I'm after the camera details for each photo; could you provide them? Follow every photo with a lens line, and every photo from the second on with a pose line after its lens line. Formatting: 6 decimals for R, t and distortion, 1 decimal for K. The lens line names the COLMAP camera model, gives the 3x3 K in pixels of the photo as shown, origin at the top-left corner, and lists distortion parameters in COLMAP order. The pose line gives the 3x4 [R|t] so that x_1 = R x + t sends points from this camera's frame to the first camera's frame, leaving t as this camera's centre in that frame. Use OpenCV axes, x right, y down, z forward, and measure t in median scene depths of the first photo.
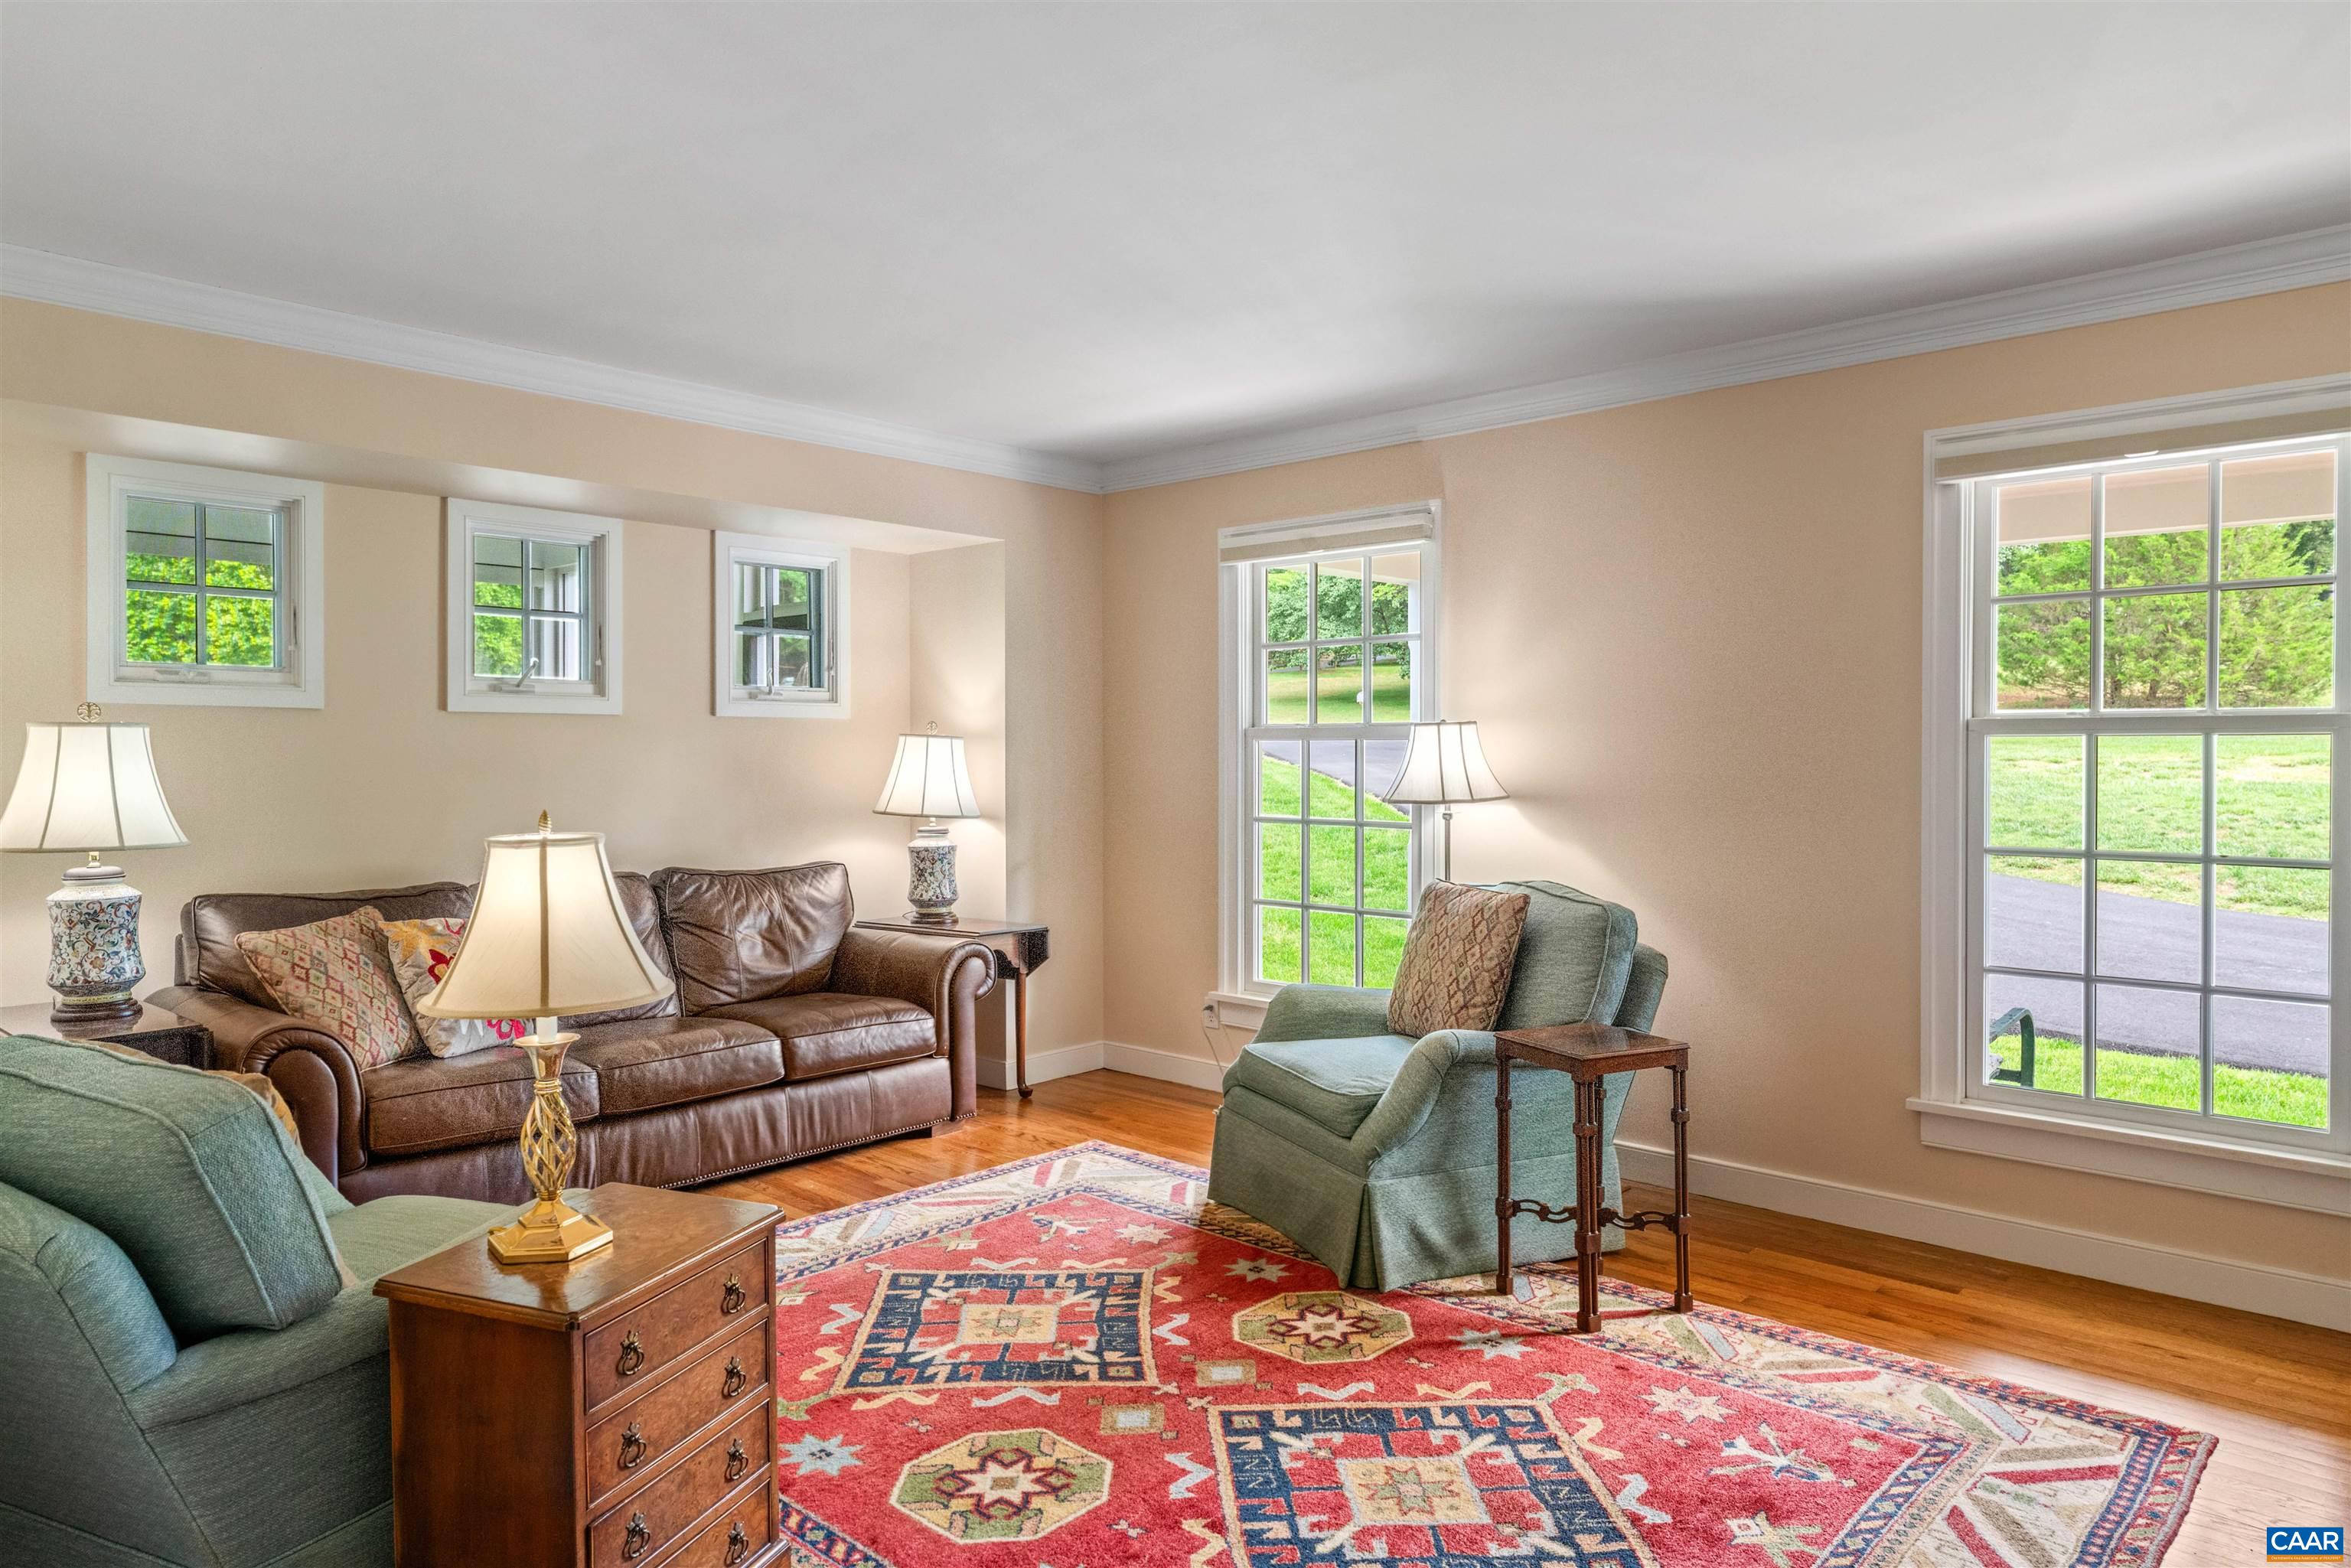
lens RADIAL K [[1456.3, 0, 1157.7], [0, 1456.3, 779.4], [0, 0, 1]] dist [-0.002088, -0.000864]
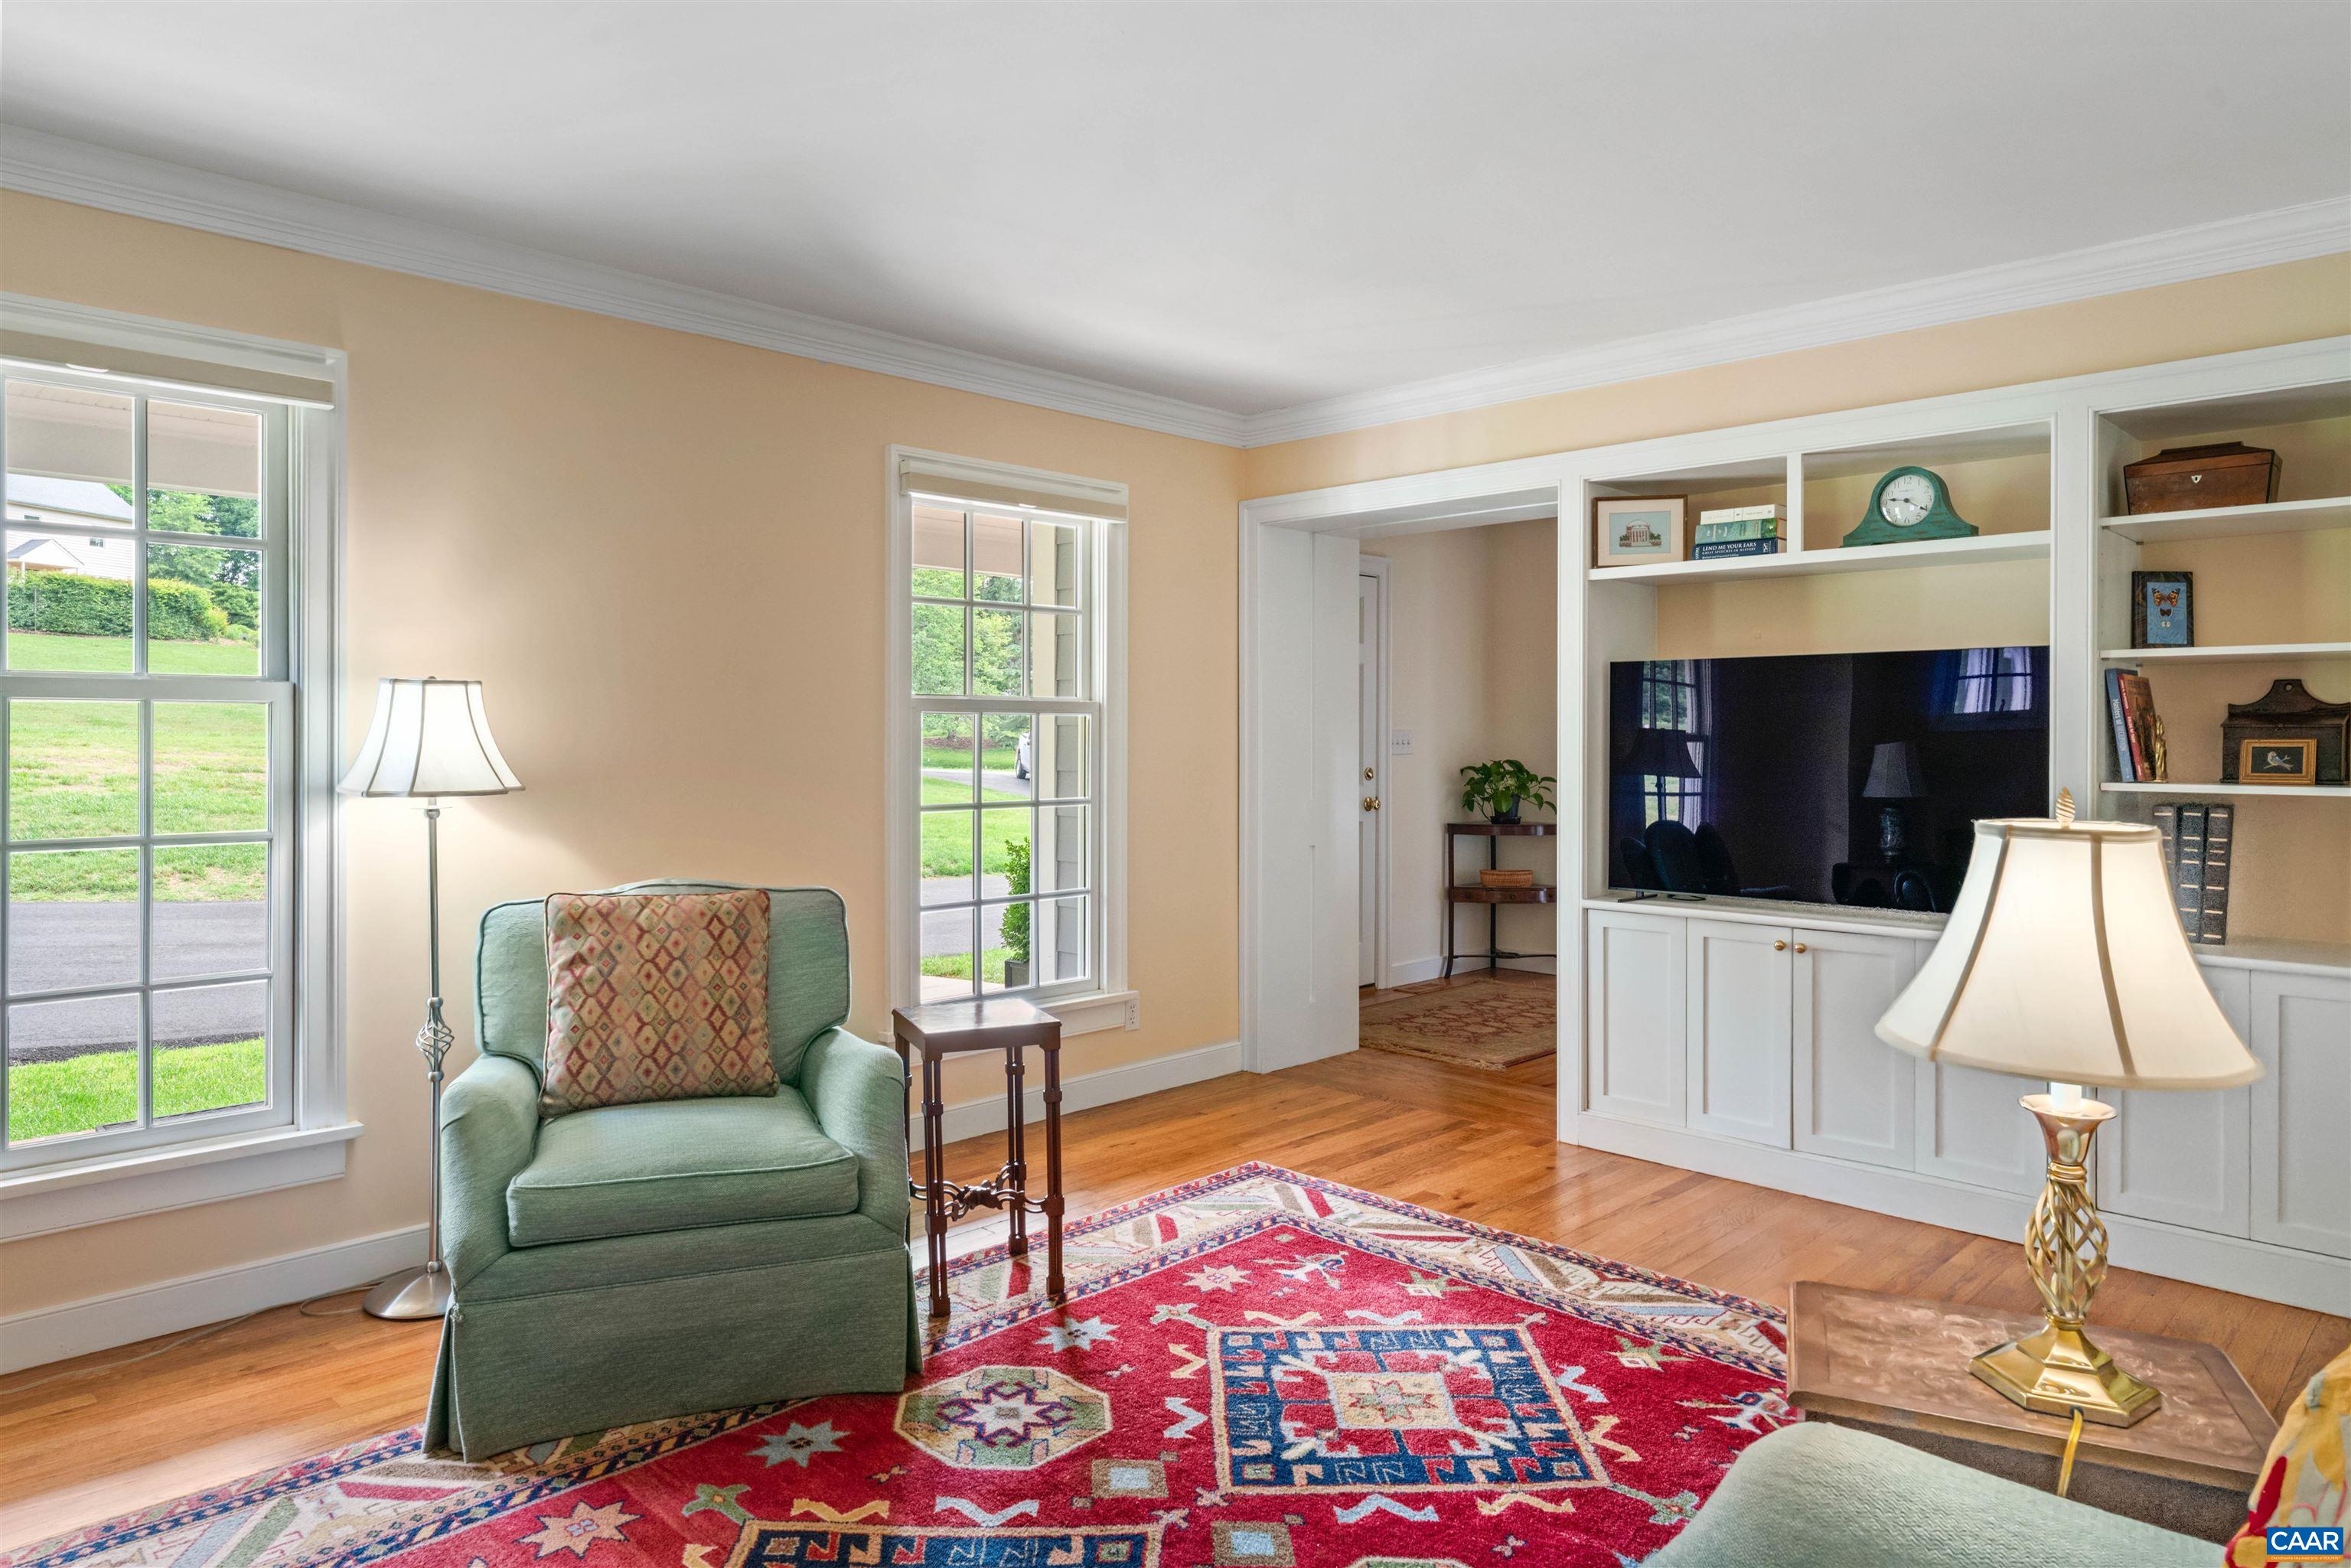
lens RADIAL K [[1456.3, 0, 1176.4], [0, 1456.3, 763.4], [0, 0, 1]] dist [-0.002088, -0.000864]
pose [[0.021444, -0.020928, 0.999551, -0.740648], [0.020249, 0.999585, 0.020495, -0.009498], [-0.999565, 0.019800, 0.021859, 0.922559]]
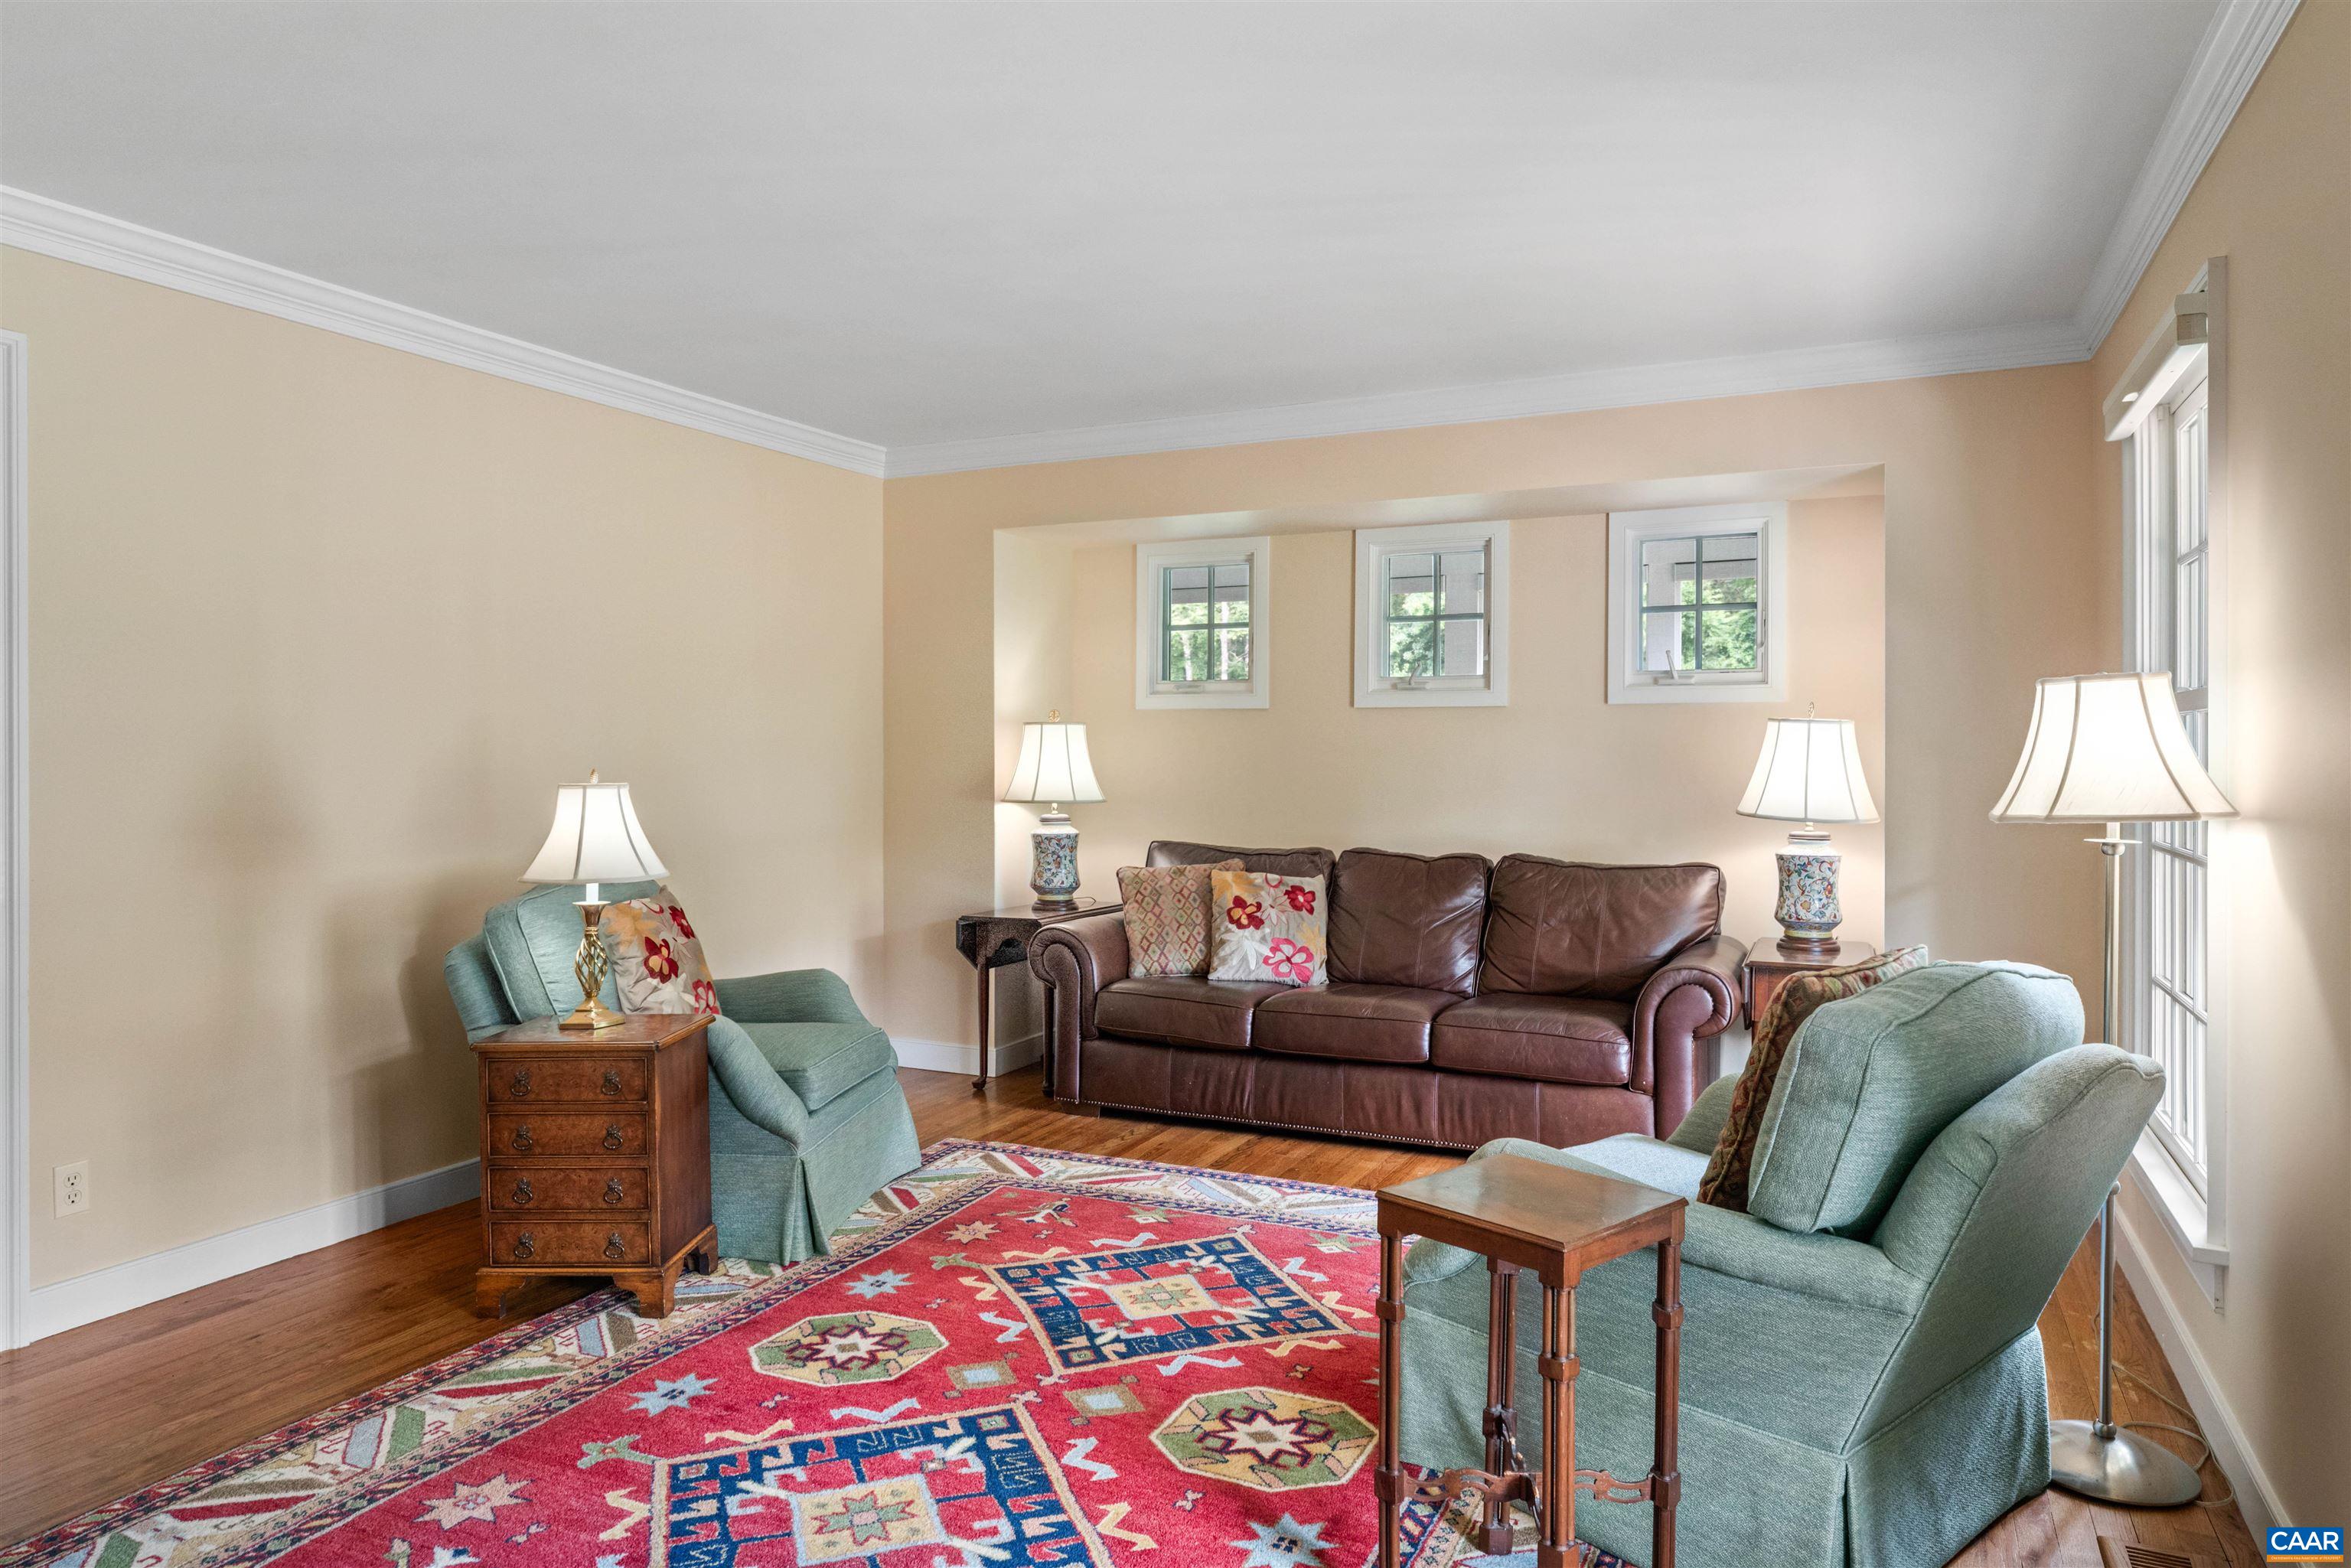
lens RADIAL K [[1456.3, 0, 1168.9], [0, 1456.3, 766.7], [0, 0, 1]] dist [-0.002088, -0.000864]
pose [[0.299712, 0.011235, -0.953964, 0.914124], [-0.020182, 0.999782, 0.005434, -0.001872], [0.953816, 0.017624, 0.299873, 0.734677]]
